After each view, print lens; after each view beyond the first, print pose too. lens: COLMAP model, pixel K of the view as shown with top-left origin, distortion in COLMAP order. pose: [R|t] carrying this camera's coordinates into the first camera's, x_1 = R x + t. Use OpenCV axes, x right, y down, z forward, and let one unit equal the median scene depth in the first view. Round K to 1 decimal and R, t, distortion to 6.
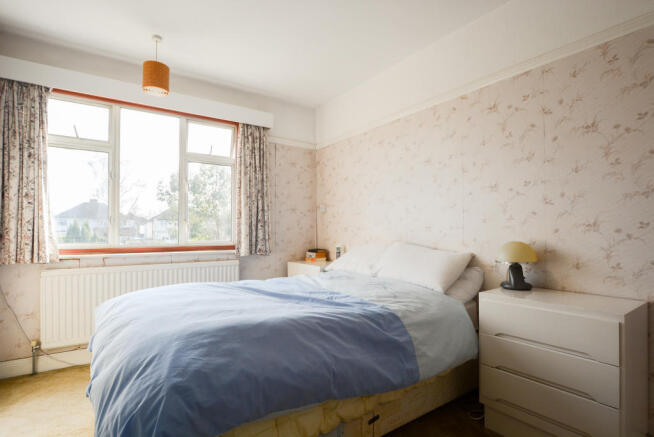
lens RADIAL K [[327.2, 0, 326.7], [0, 327.2, 229.4], [0, 0, 1]] dist [-0.026567, 0.000006]
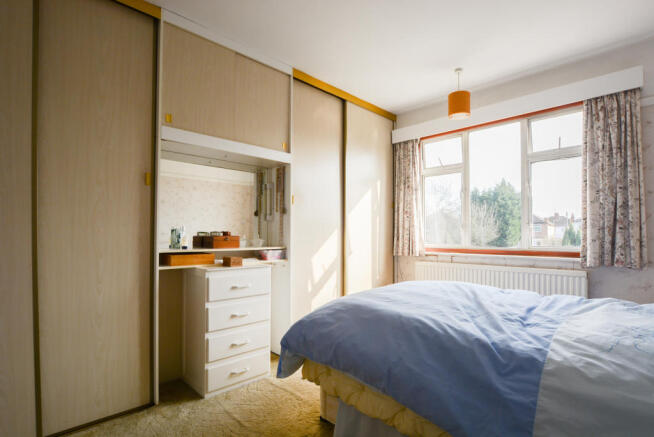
lens RADIAL K [[322.8, 0, 326.7], [0, 322.8, 231.9], [0, 0, 1]] dist [-0.036333, -0.000522]
pose [[0.159074, -0.008332, -0.987232, 0.404462], [0.005282, 0.999957, -0.007589, -0.000168], [0.987253, -0.004008, 0.159111, 0.255178]]
